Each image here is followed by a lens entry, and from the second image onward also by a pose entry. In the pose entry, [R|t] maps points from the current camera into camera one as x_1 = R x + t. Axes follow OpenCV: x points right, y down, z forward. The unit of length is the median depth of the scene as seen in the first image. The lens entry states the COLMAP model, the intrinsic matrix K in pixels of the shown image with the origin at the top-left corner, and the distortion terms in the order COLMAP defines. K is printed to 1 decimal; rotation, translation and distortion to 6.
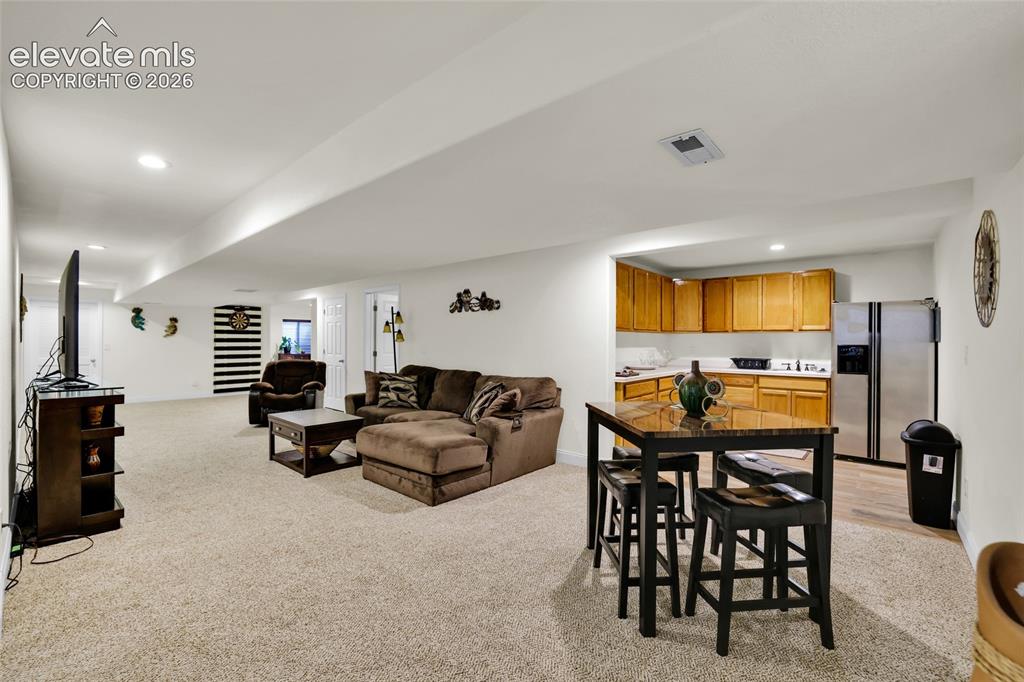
lens RADIAL K [[443.9, 0, 507.5], [0, 443.9, 339.4], [0, 0, 1]] dist [-0.013209, 0.001321]
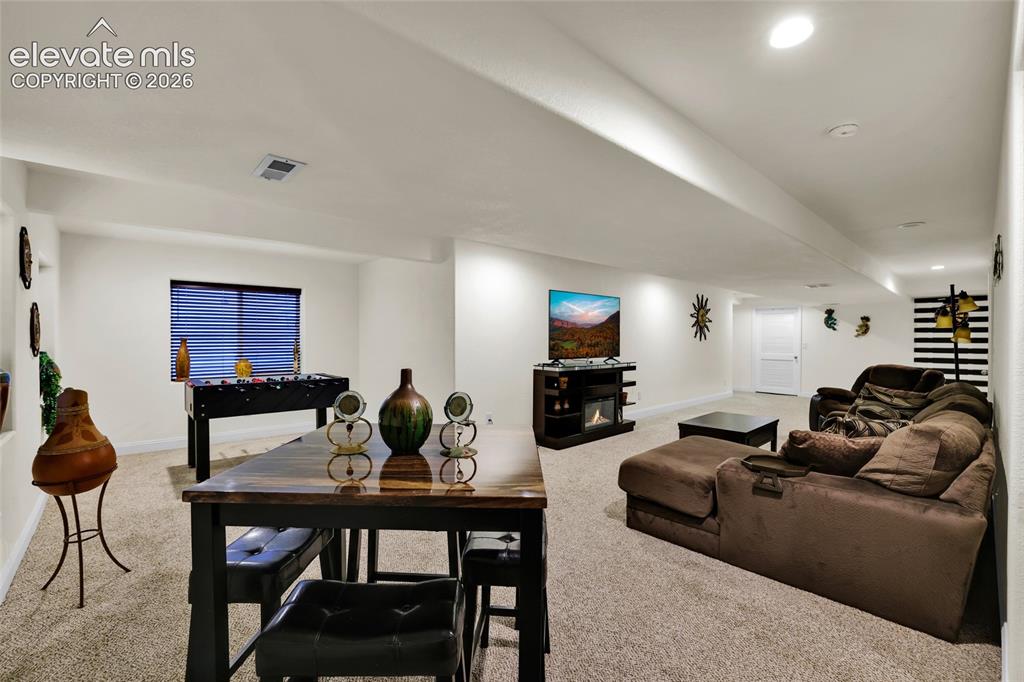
lens RADIAL K [[443.9, 0, 509.4], [0, 443.9, 340.7], [0, 0, 1]] dist [-0.013209, 0.001321]
pose [[-0.095530, 0.003851, -0.995419, 0.359922], [-0.002275, 0.999989, 0.004087, 0.001481], [0.995424, 0.002655, -0.095520, 0.416794]]
